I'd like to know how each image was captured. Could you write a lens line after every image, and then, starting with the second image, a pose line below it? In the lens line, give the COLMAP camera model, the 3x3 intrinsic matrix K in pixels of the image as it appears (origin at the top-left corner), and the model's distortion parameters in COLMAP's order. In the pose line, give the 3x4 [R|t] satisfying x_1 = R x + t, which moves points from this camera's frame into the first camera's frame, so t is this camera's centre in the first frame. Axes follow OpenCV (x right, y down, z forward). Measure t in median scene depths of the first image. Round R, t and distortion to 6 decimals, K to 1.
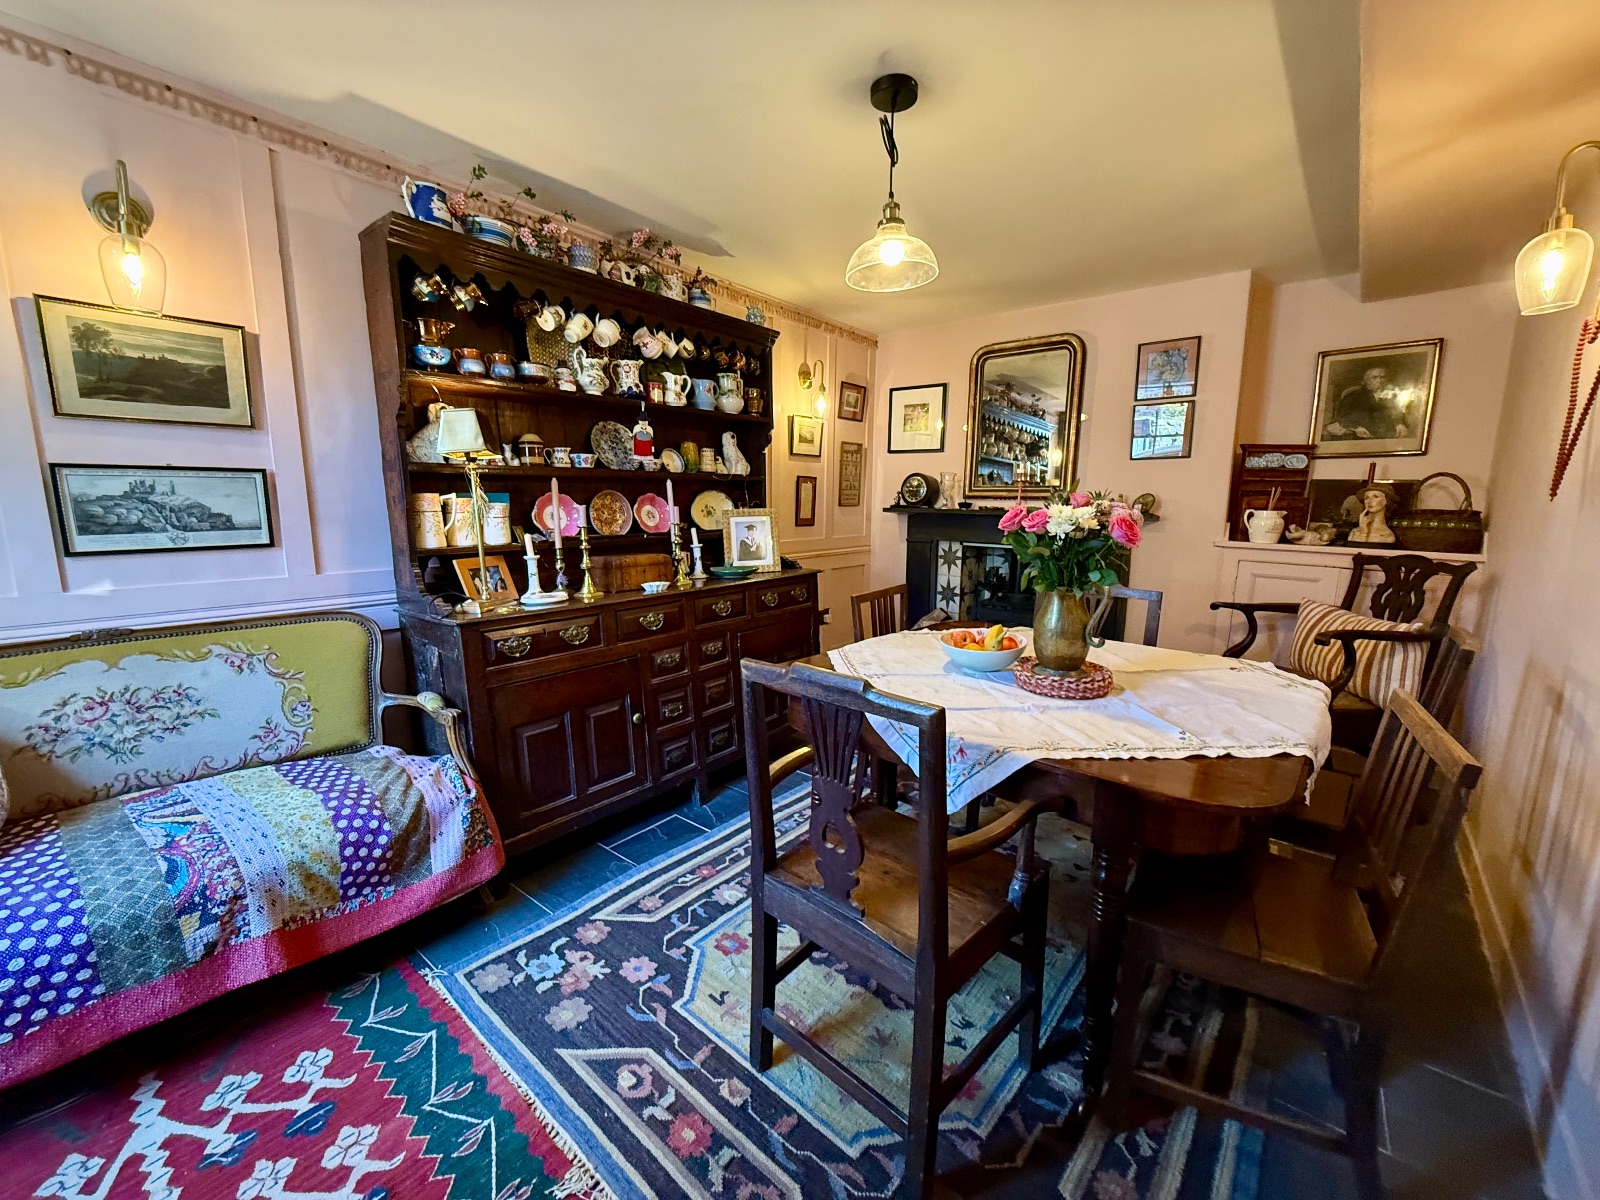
lens RADIAL K [[634.7, 0, 800.6], [0, 634.7, 598.0], [0, 0, 1]] dist [-0.001464, 0.000707]
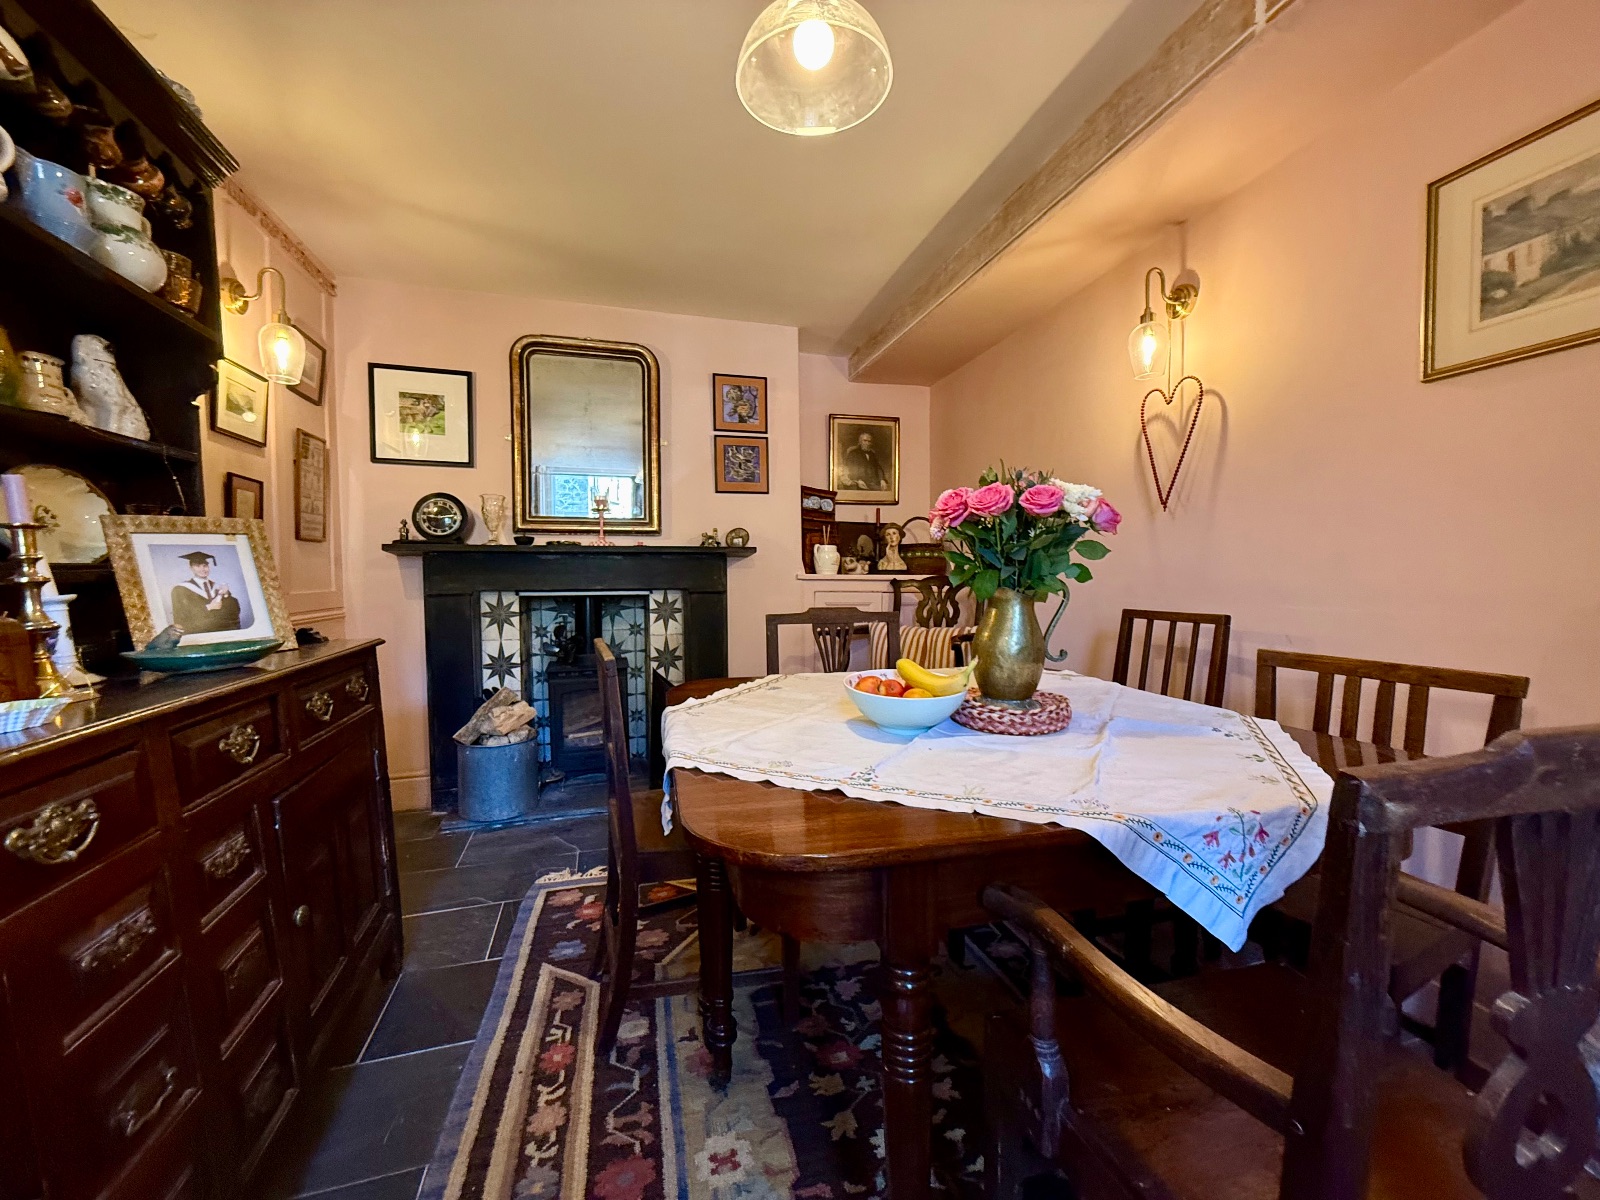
lens RADIAL K [[634.7, 0, 794.7], [0, 634.7, 602.3], [0, 0, 1]] dist [-0.001464, 0.000707]
pose [[0.565753, -0.049917, 0.823063, -0.209042], [0.138363, 0.989760, -0.035080, -0.008202], [-0.812883, 0.133728, 0.566866, 0.418666]]
